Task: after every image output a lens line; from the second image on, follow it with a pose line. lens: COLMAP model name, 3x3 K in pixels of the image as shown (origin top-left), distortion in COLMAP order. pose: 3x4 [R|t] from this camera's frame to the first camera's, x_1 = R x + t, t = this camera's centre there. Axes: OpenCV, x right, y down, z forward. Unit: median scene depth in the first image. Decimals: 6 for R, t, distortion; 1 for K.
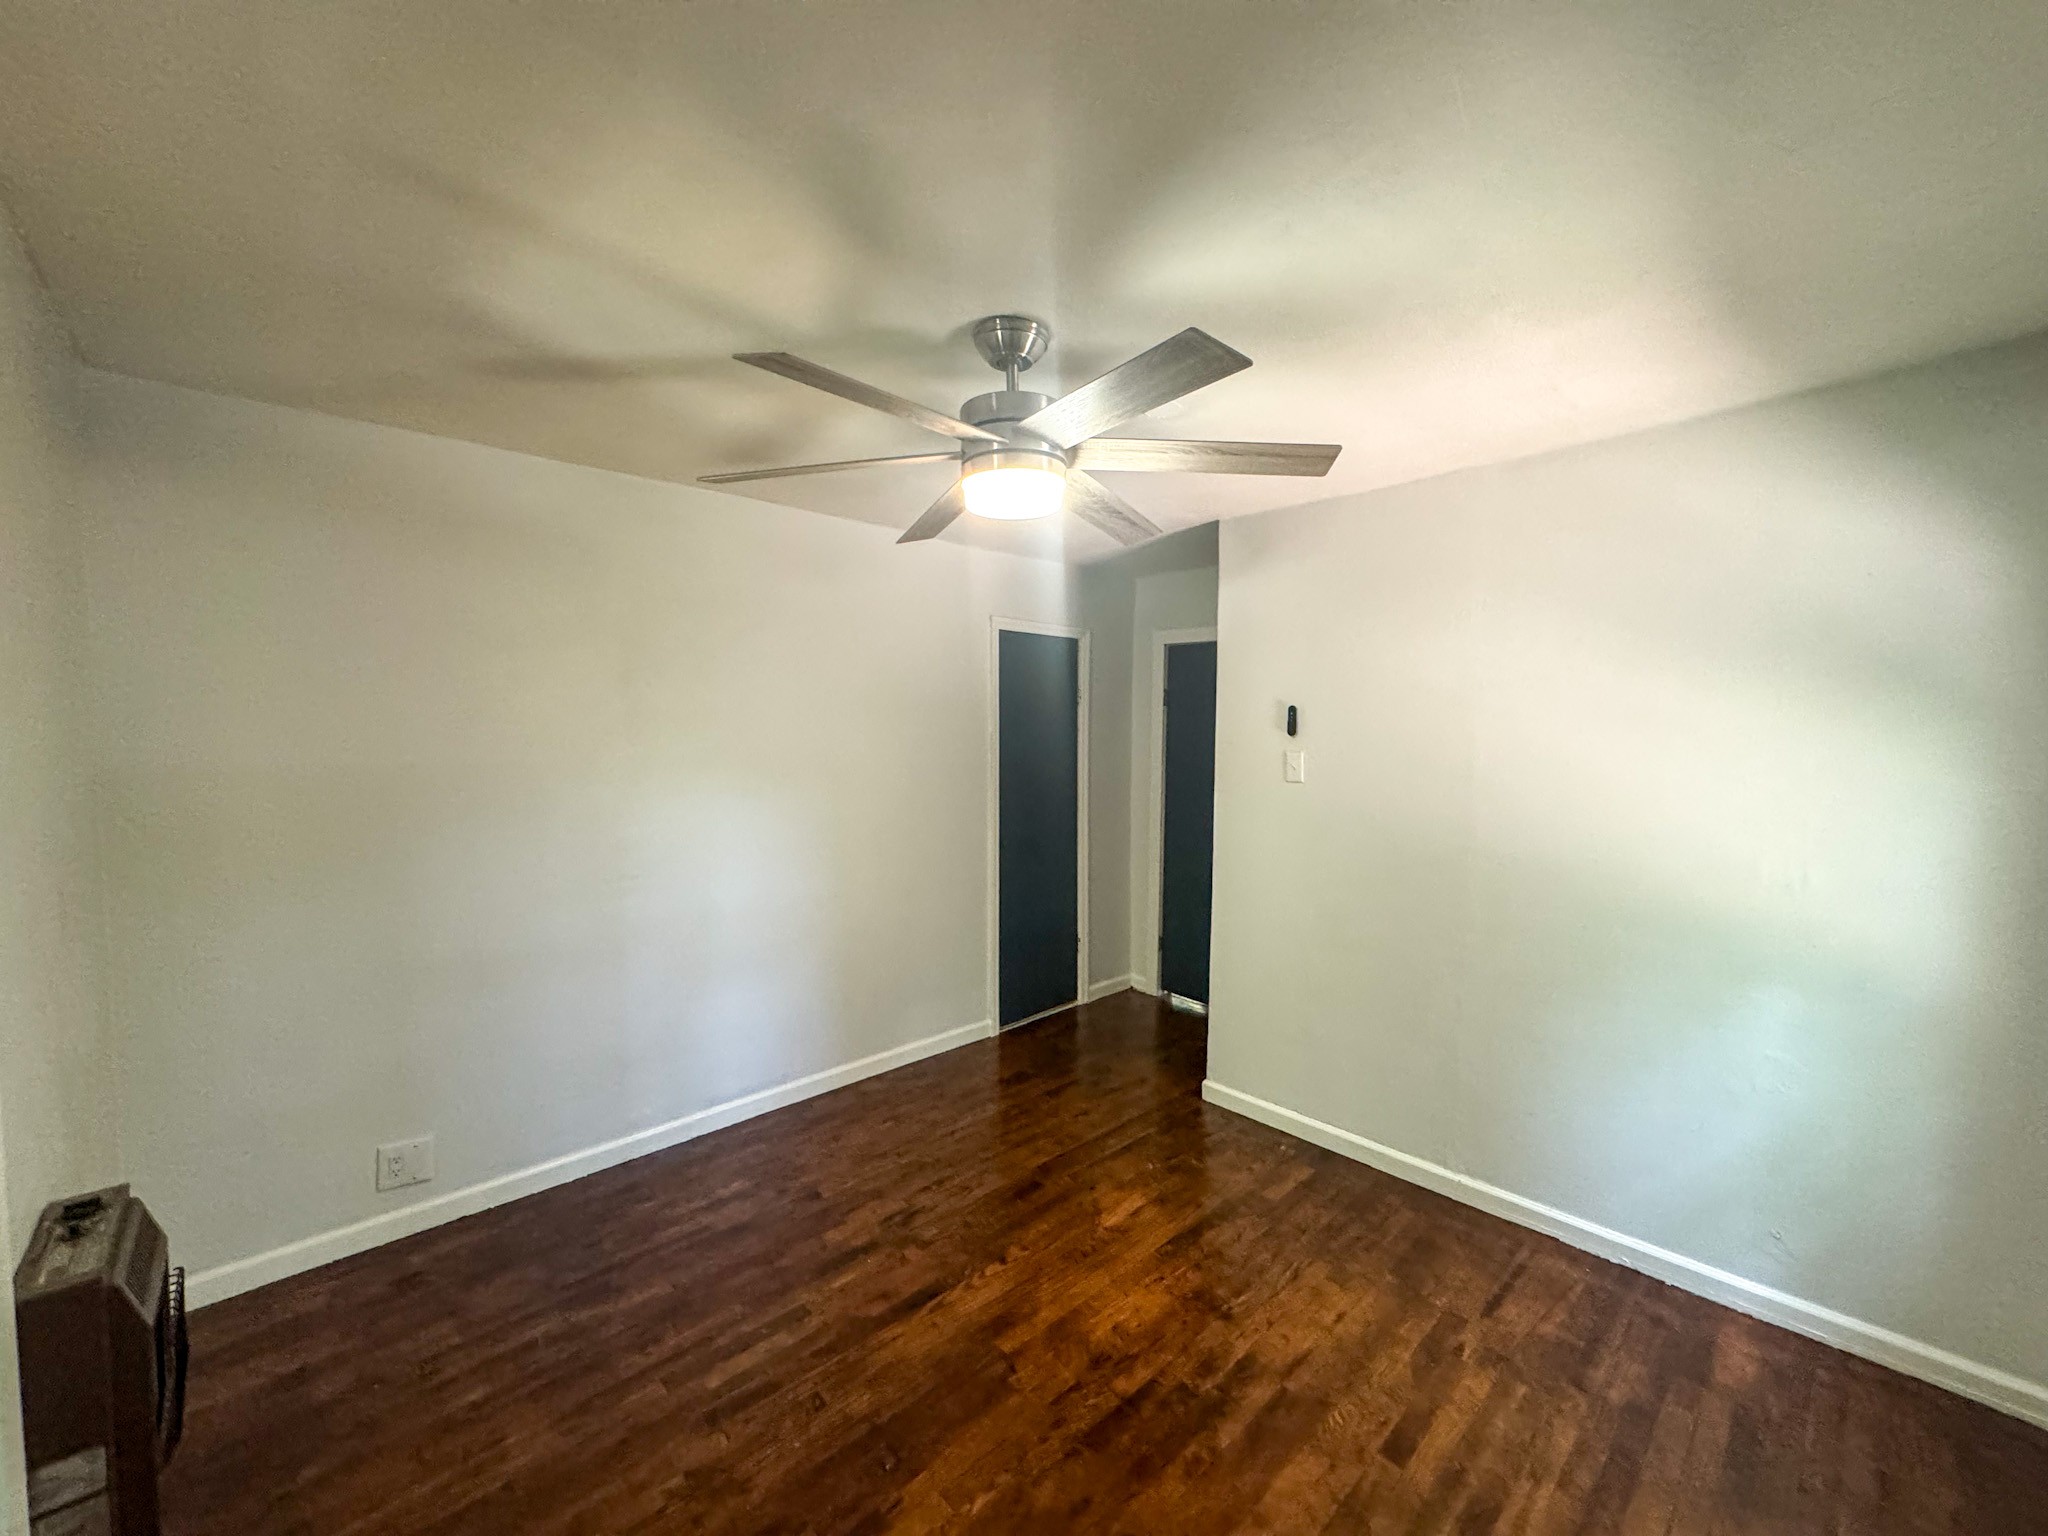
lens RADIAL K [[816.5, 0, 1027.1], [0, 816.5, 762.0], [0, 0, 1]] dist [-0.004629, -0.000073]
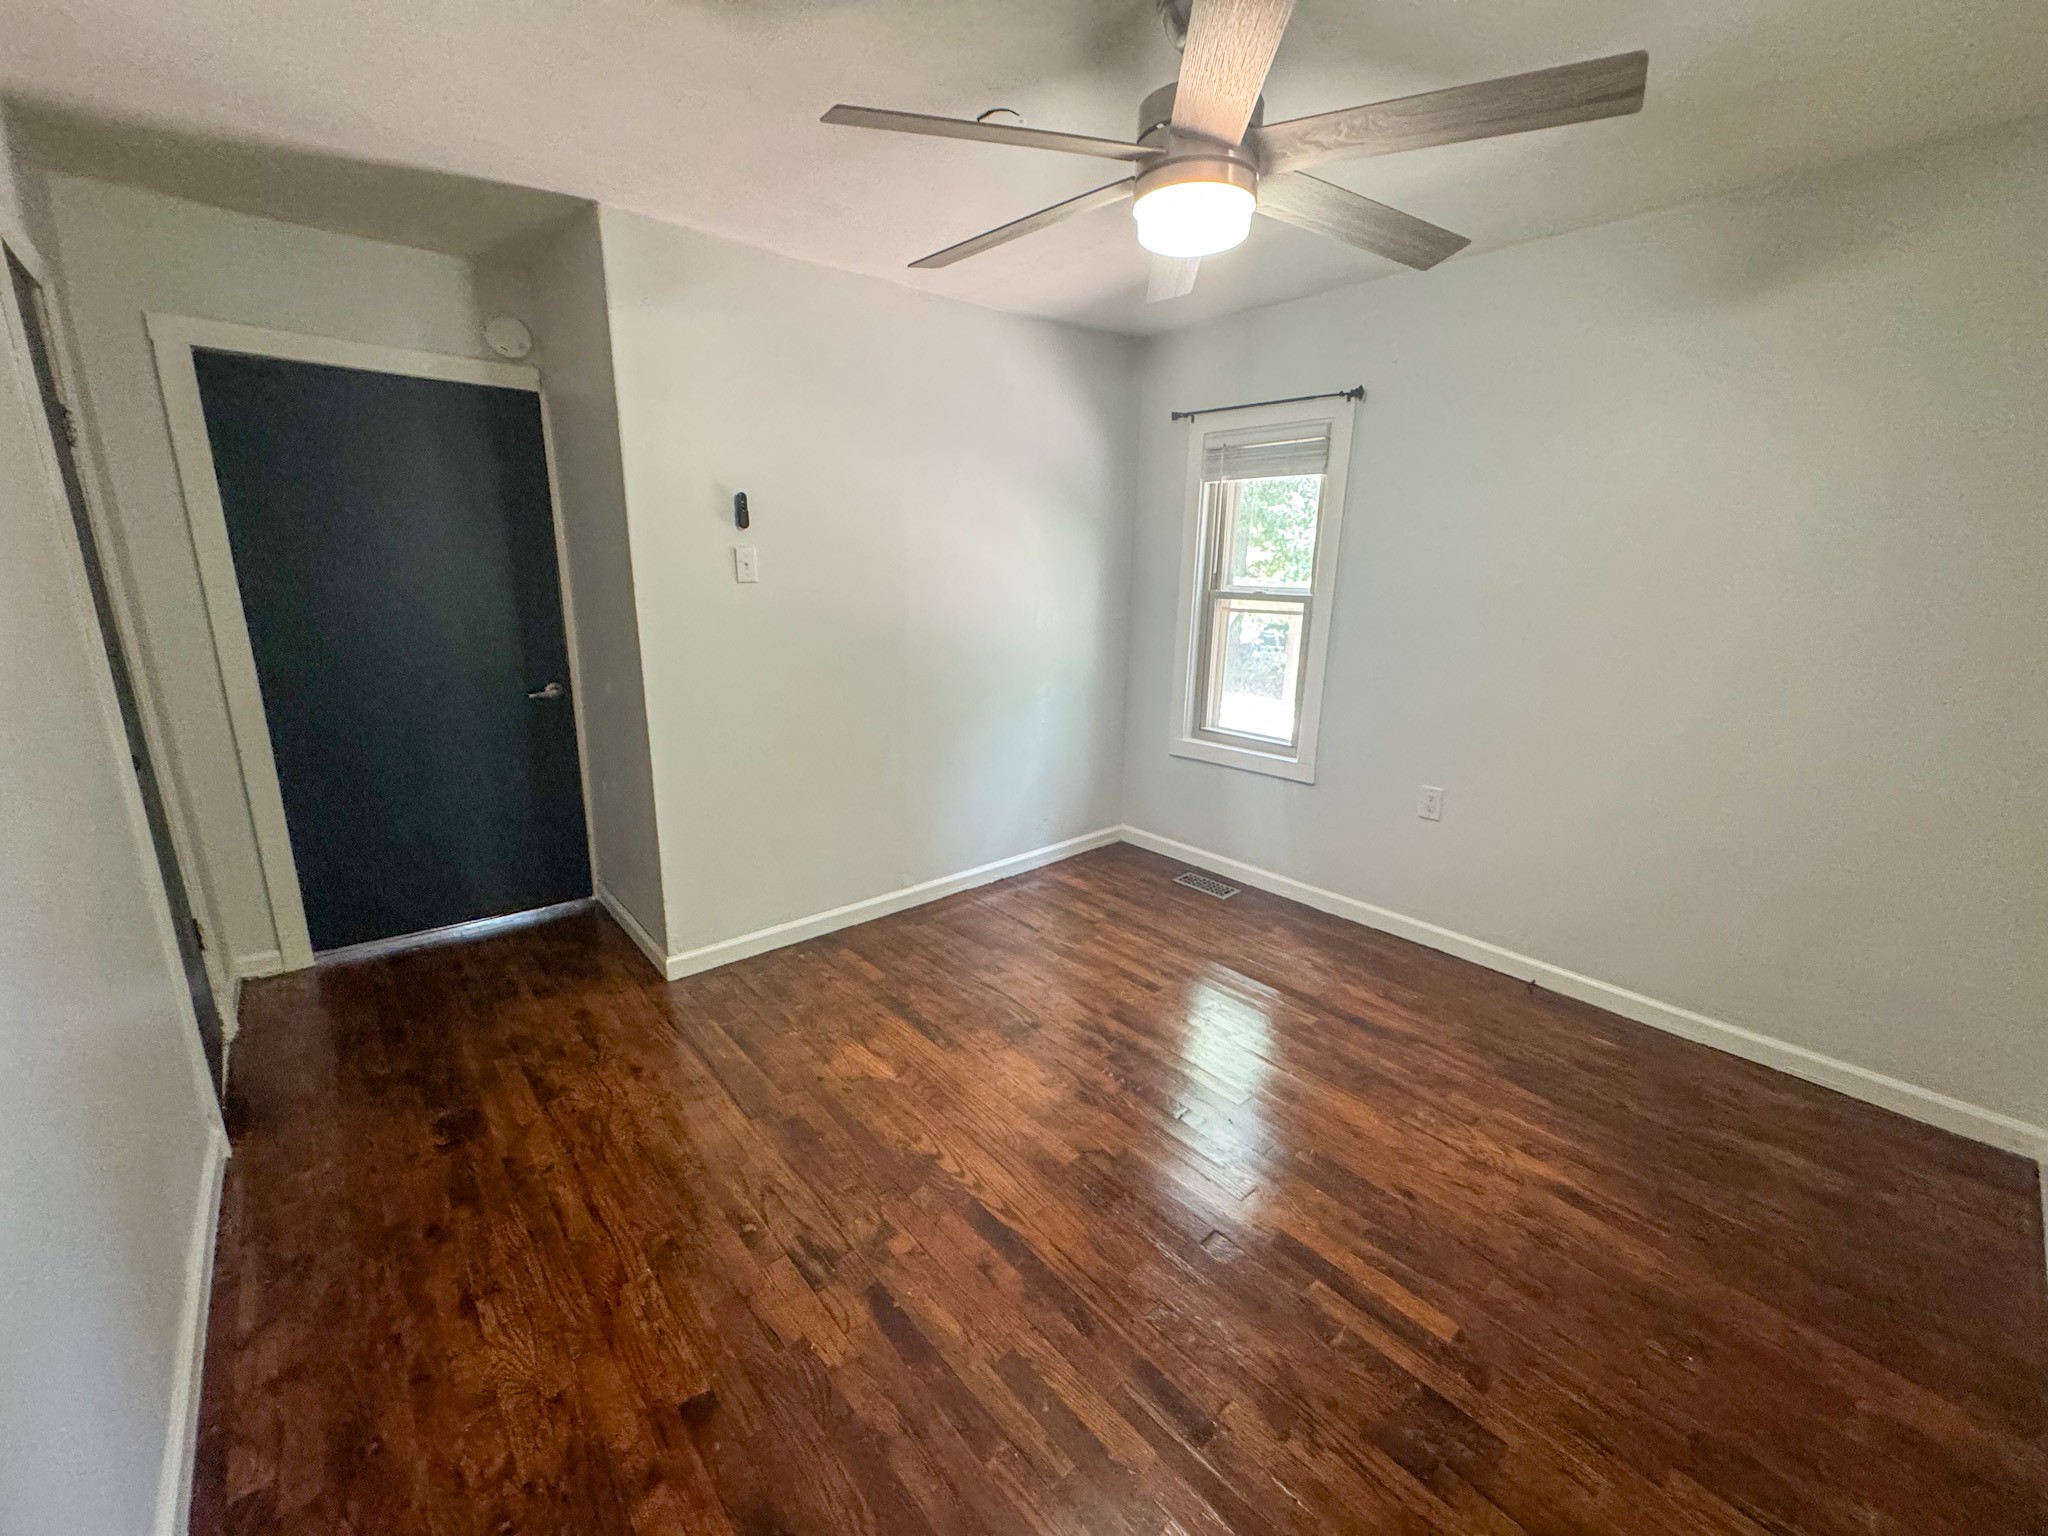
lens RADIAL K [[816.5, 0, 1023.1], [0, 816.5, 768.4], [0, 0, 1]] dist [-0.004629, -0.000073]
pose [[0.039184, -0.250623, 0.967291, -0.810536], [0.029319, 0.967906, 0.249595, 0.010507], [-0.998802, 0.018580, 0.045274, 0.935107]]
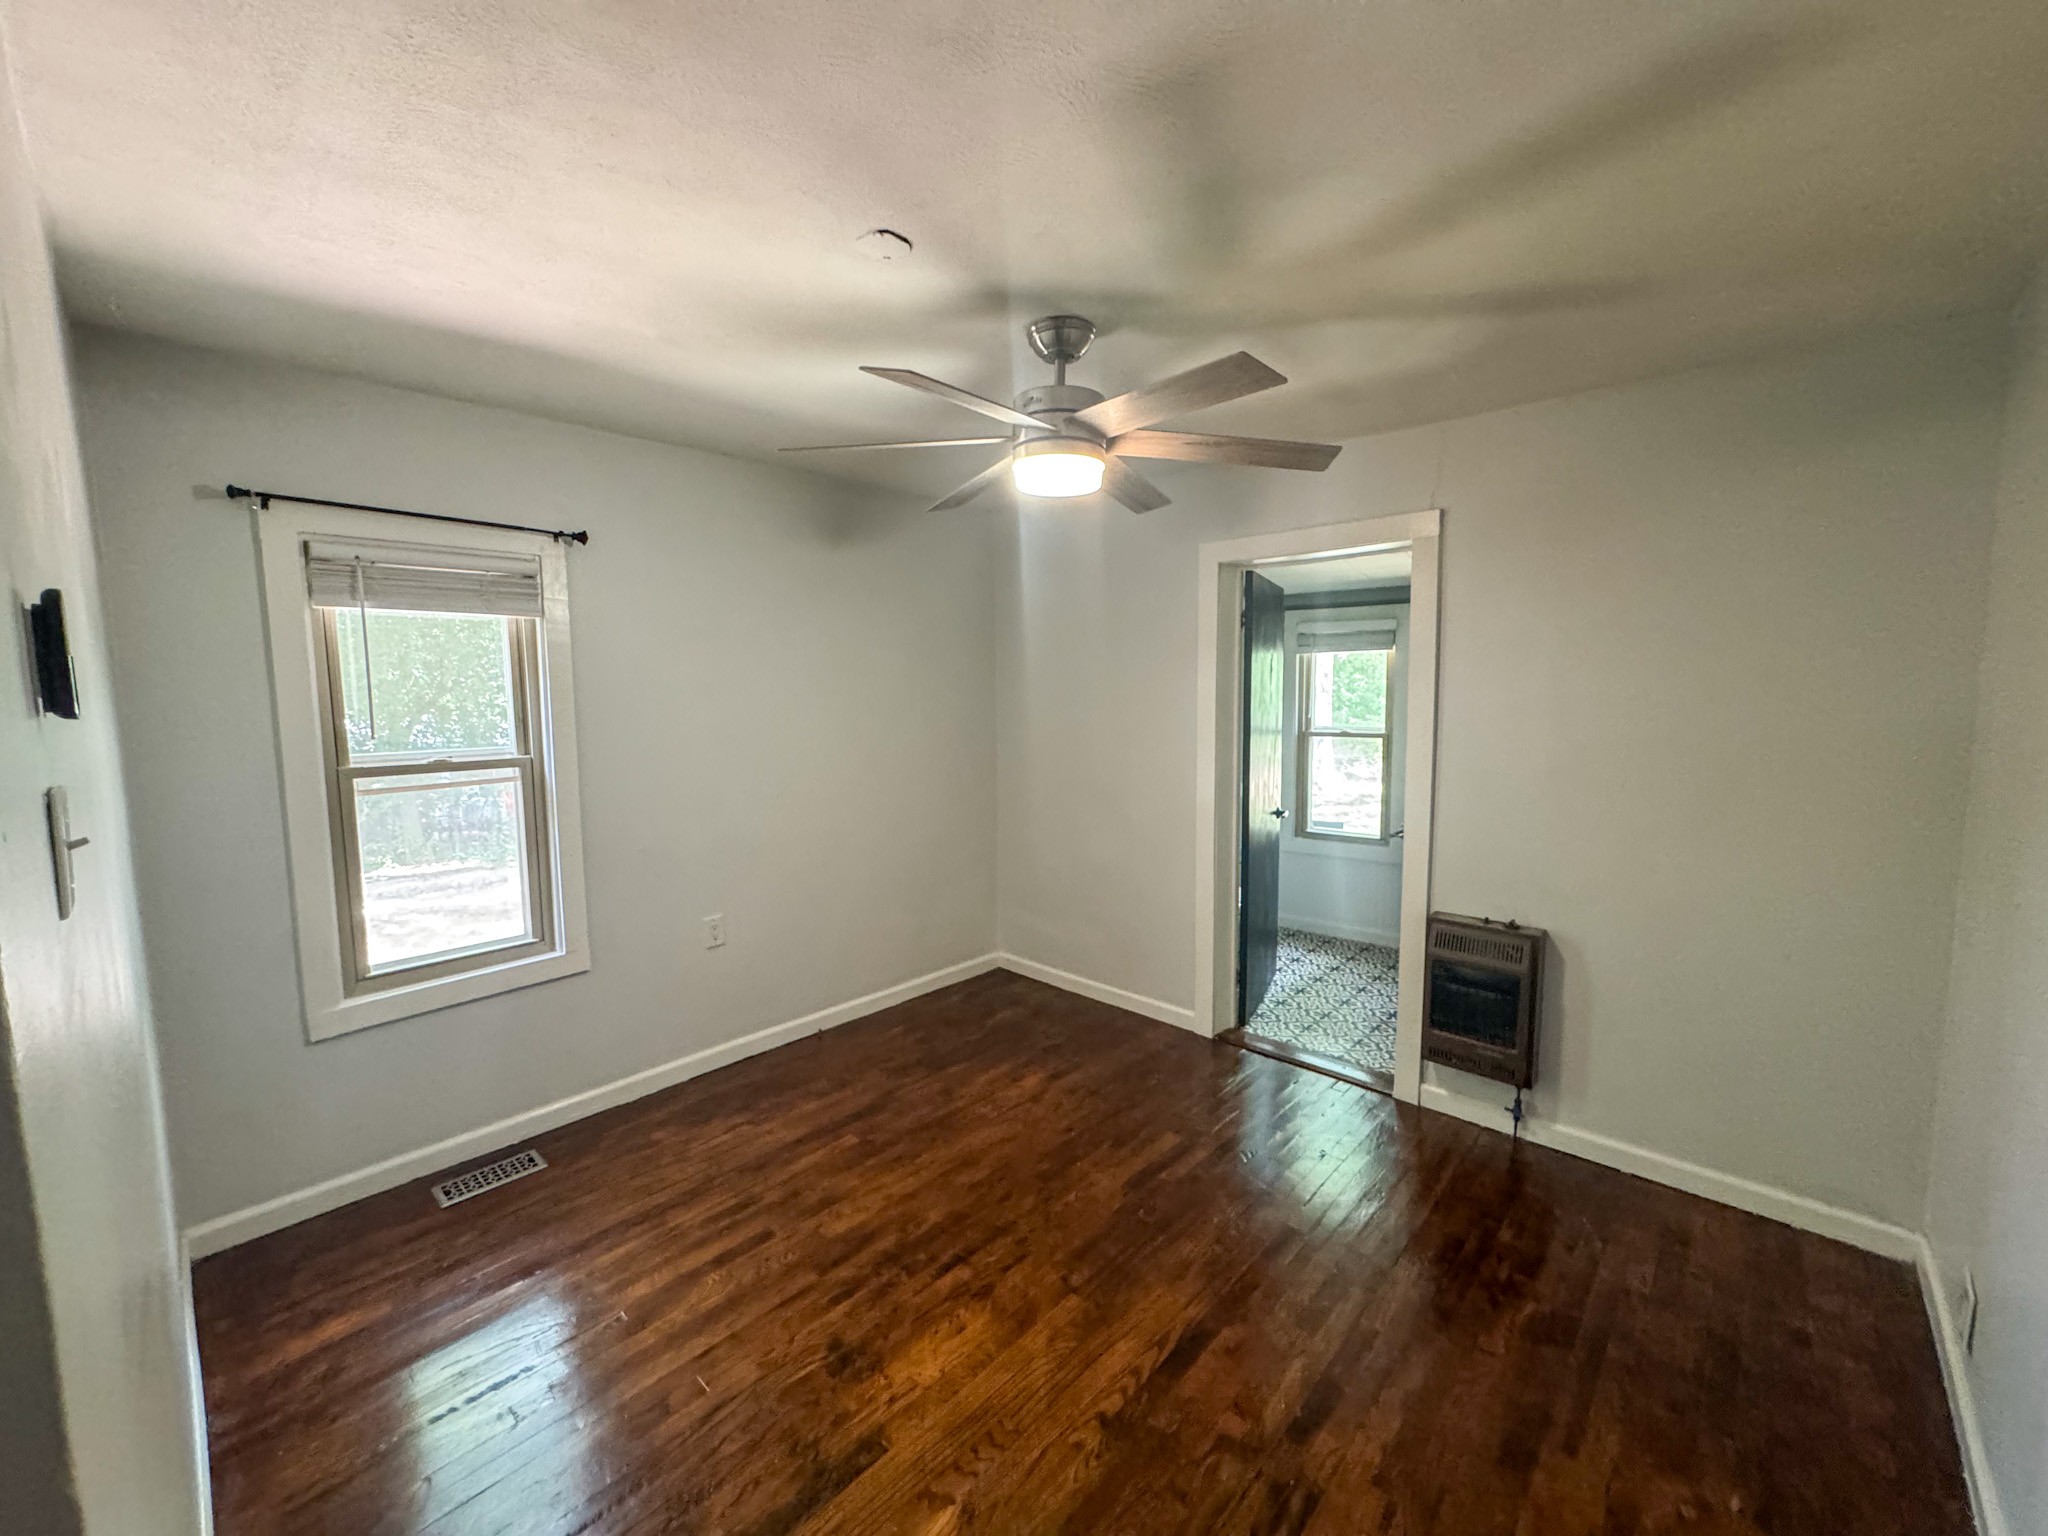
lens RADIAL K [[816.5, 0, 1033.1], [0, 816.5, 763.4], [0, 0, 1]] dist [-0.004629, -0.000073]
pose [[-0.997233, 0.009345, -0.073755, 0.087163], [-0.001148, 0.990015, 0.140957, -0.073207], [0.074336, 0.140651, -0.987265, 1.764006]]
